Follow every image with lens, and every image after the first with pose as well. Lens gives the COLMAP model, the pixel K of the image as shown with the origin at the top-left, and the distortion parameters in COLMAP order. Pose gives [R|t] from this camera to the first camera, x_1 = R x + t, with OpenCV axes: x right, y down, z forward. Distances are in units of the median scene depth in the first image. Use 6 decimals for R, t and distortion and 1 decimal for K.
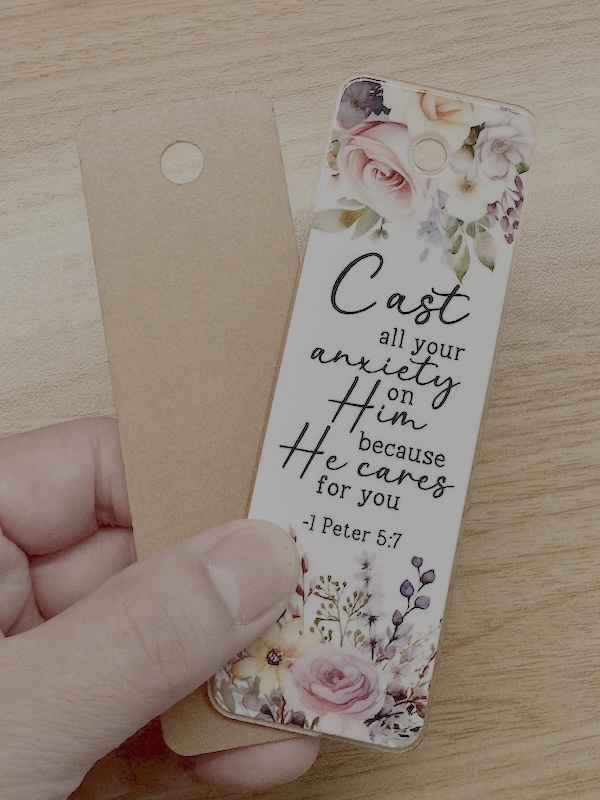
lens RADIAL K [[1214.5, 0, 297.3], [0, 1214.5, 398.5], [0, 0, 1]] dist [0.065716, 0.000000]
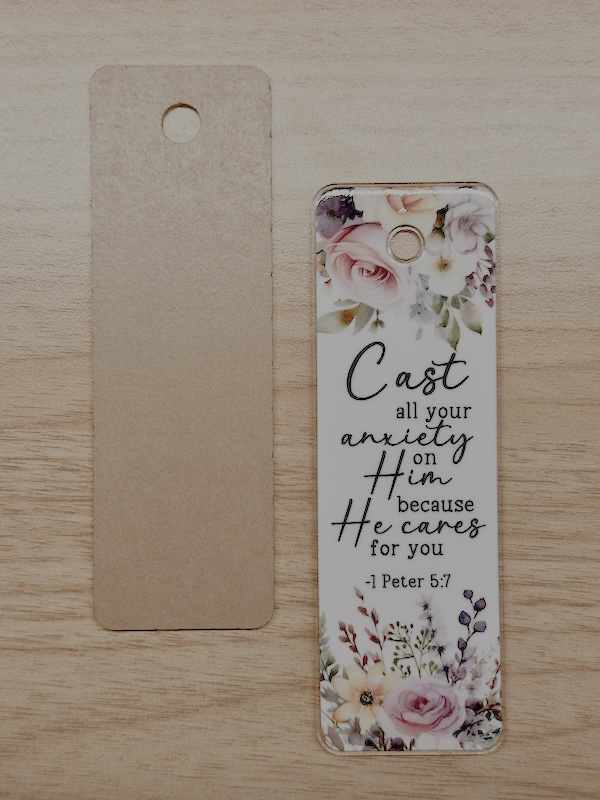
lens RADIAL K [[1214.5, 0, 302.5], [0, 1214.5, 399.6], [0, 0, 1]] dist [0.065716, 0.000000]
pose [[0.975244, -0.220638, -0.014790, 0.001602], [0.218887, 0.972686, -0.077272, 0.007068], [0.031435, 0.072121, 0.996900, -0.166456]]
